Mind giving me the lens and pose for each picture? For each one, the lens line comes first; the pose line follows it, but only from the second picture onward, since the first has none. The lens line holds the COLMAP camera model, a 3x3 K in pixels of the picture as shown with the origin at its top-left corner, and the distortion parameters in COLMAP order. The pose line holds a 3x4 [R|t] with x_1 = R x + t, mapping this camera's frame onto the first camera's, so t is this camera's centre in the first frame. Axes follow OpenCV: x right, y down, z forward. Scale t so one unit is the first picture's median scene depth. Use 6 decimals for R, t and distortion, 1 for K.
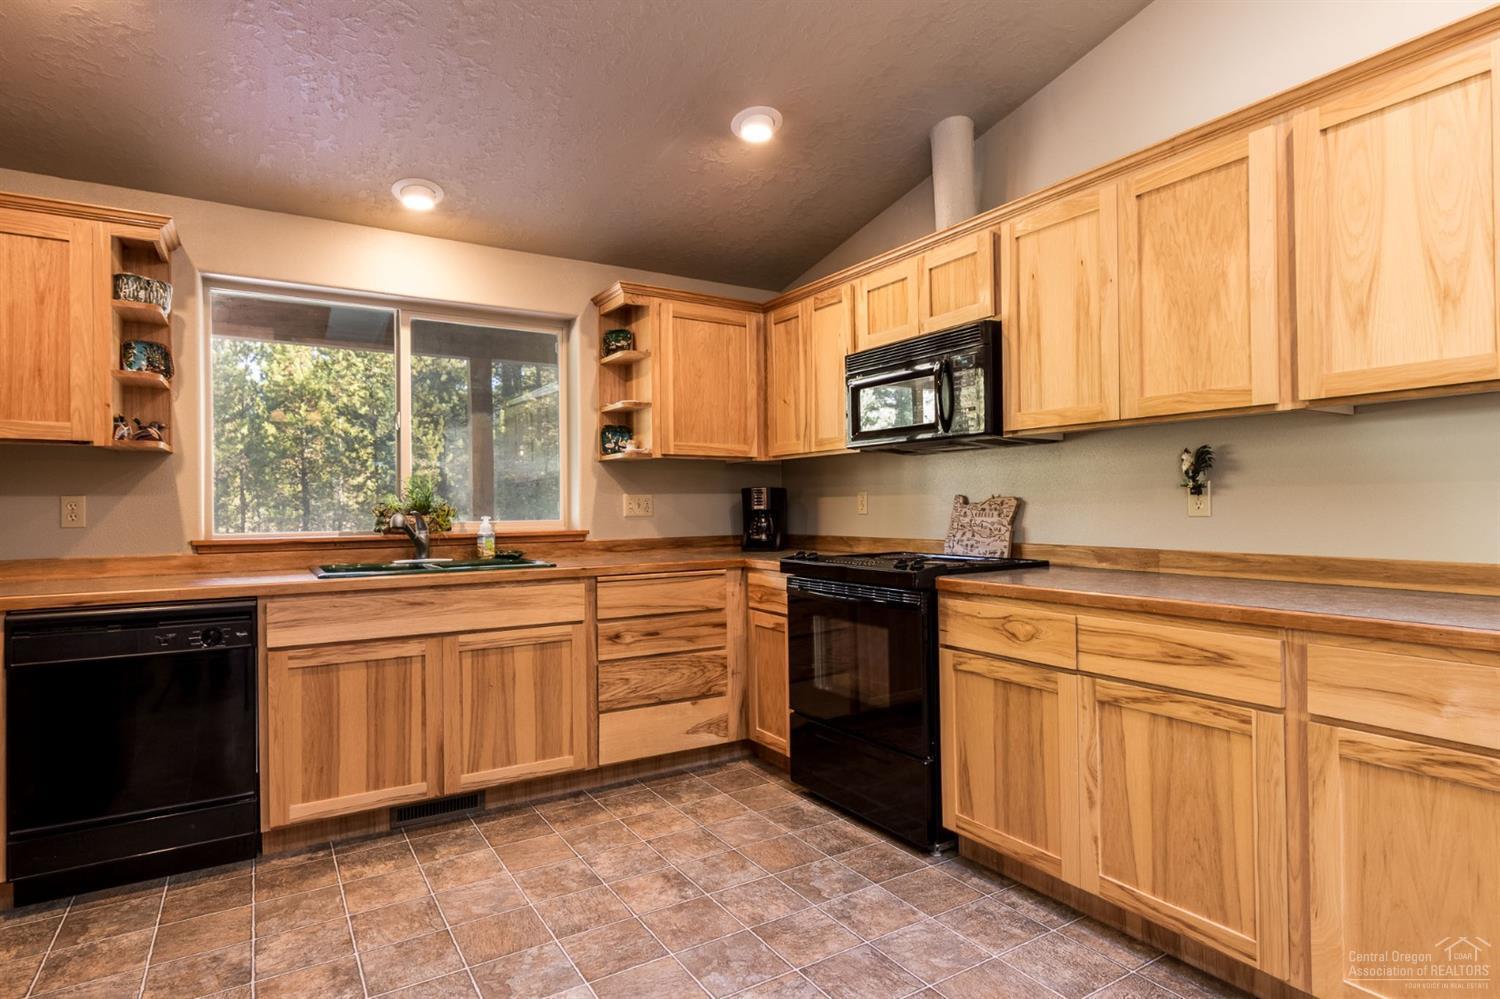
lens RADIAL K [[808.0, 0, 762.8], [0, 808.0, 500.0], [0, 0, 1]] dist [0.001840, 0.000405]
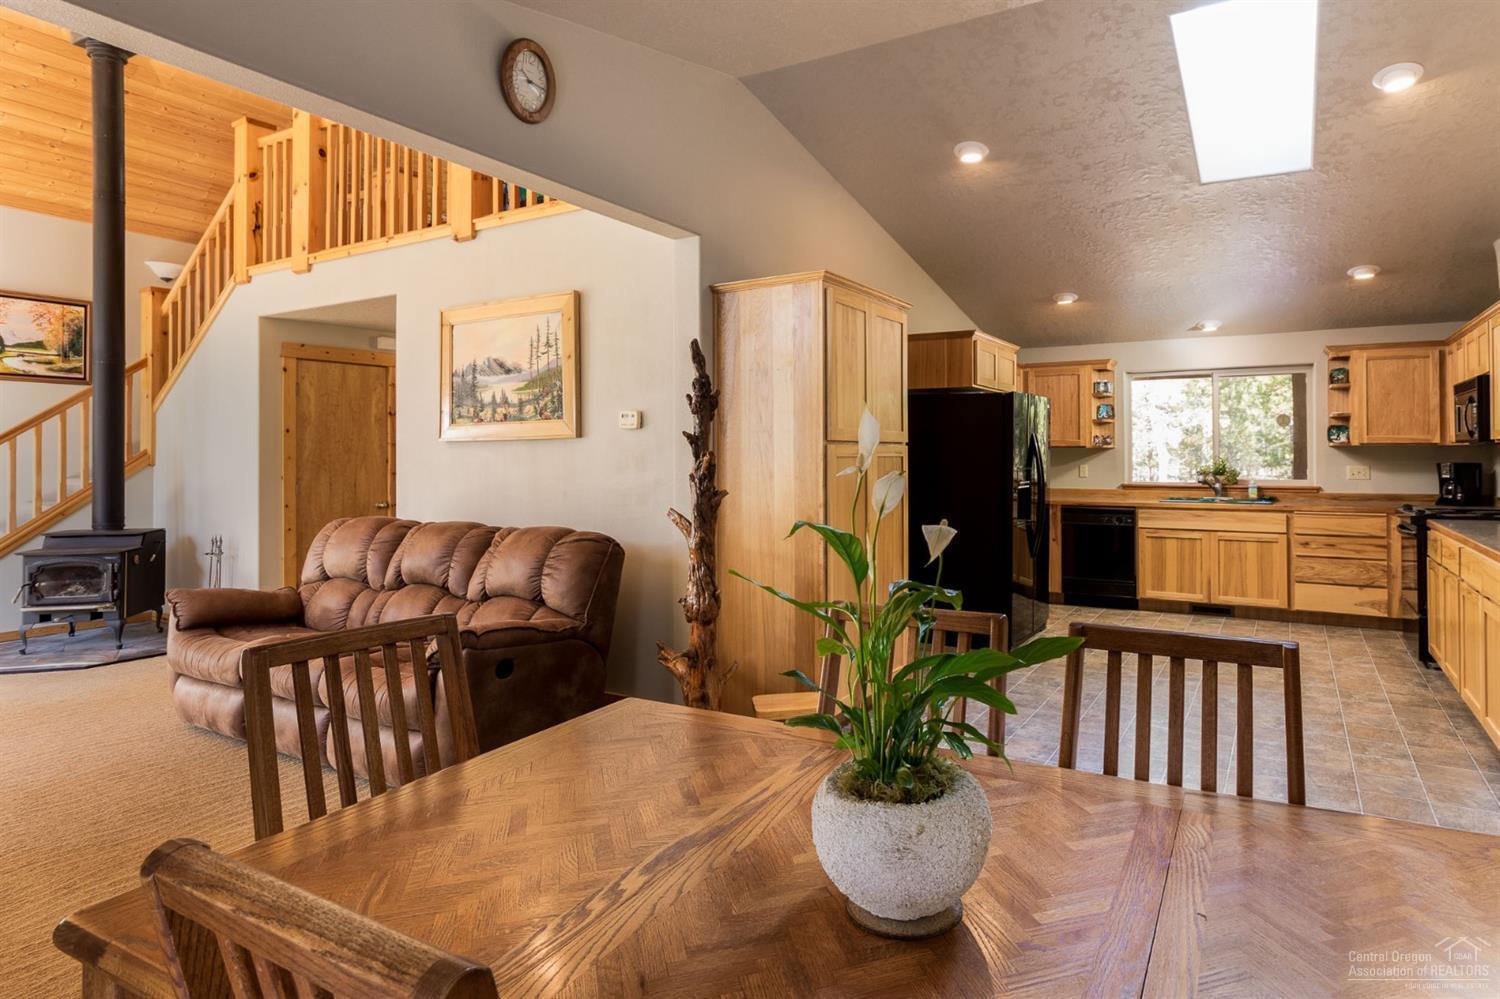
lens RADIAL K [[825.8, 0, 826.6], [0, 825.8, 445.6], [0, 0, 1]] dist [0.006676, 0.001159]
pose [[0.487401, 0.000182, -0.873178, 1.041671], [0.004230, 0.999988, 0.002570, -0.075558], [0.873168, -0.004946, 0.487394, -0.995528]]
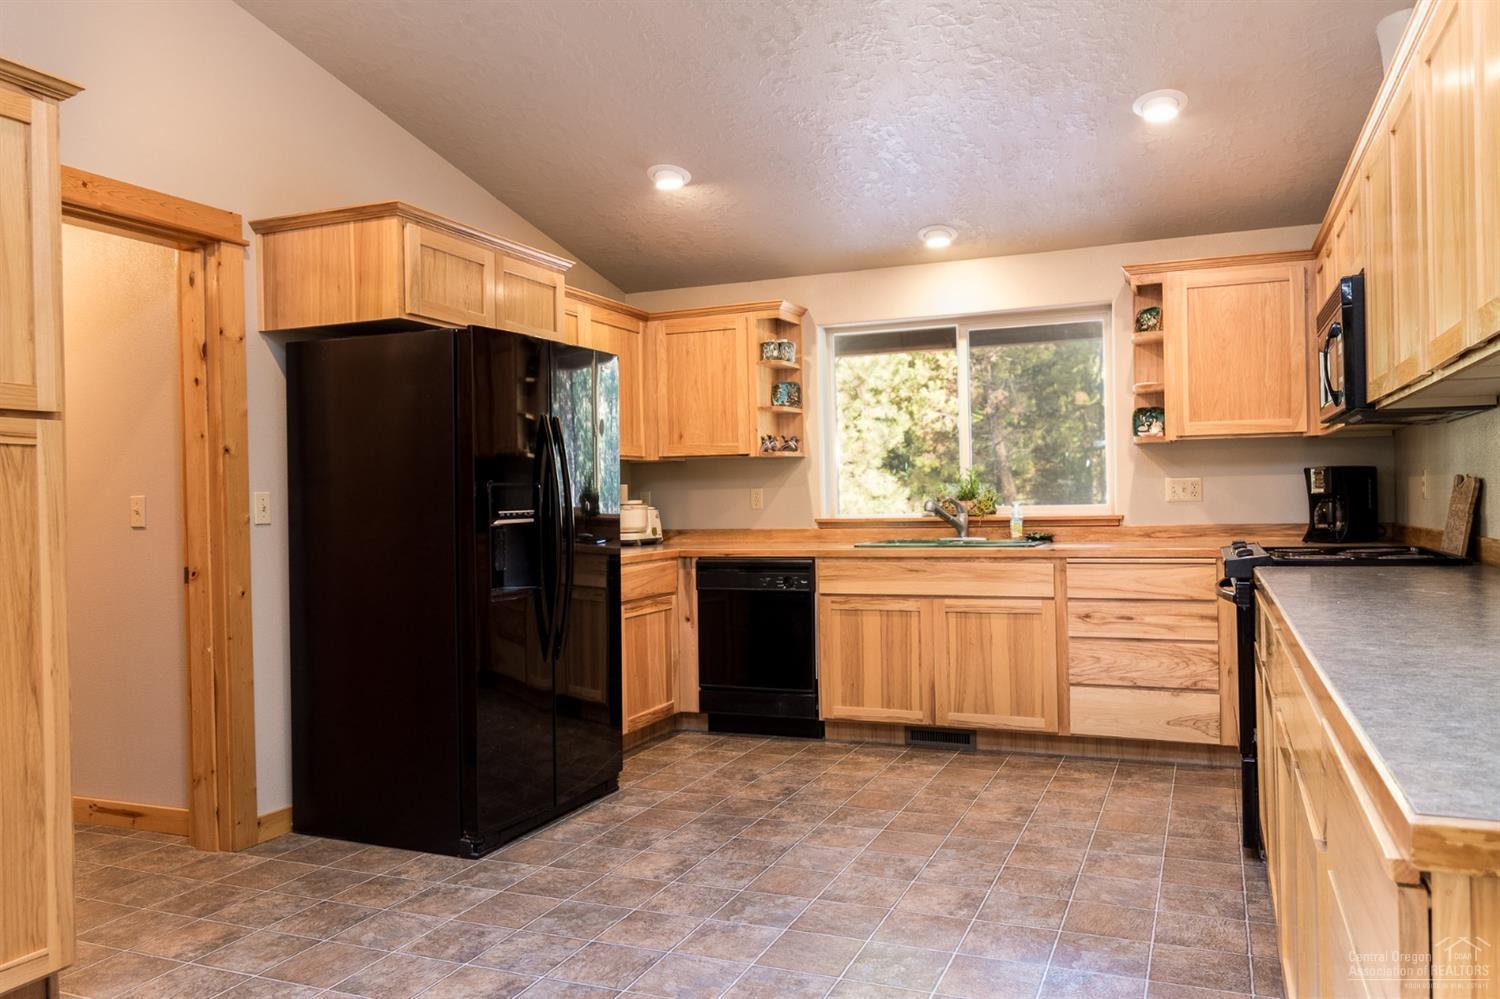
lens RADIAL K [[1083.2, 0, 761.6], [0, 1083.2, 495.6], [0, 0, 1]] dist [0.043229, 0.002731]
pose [[0.584831, -0.003612, -0.811147, 0.784416], [0.019933, 0.999752, 0.009919, -0.011116], [0.810910, -0.021969, 0.584758, -0.185197]]
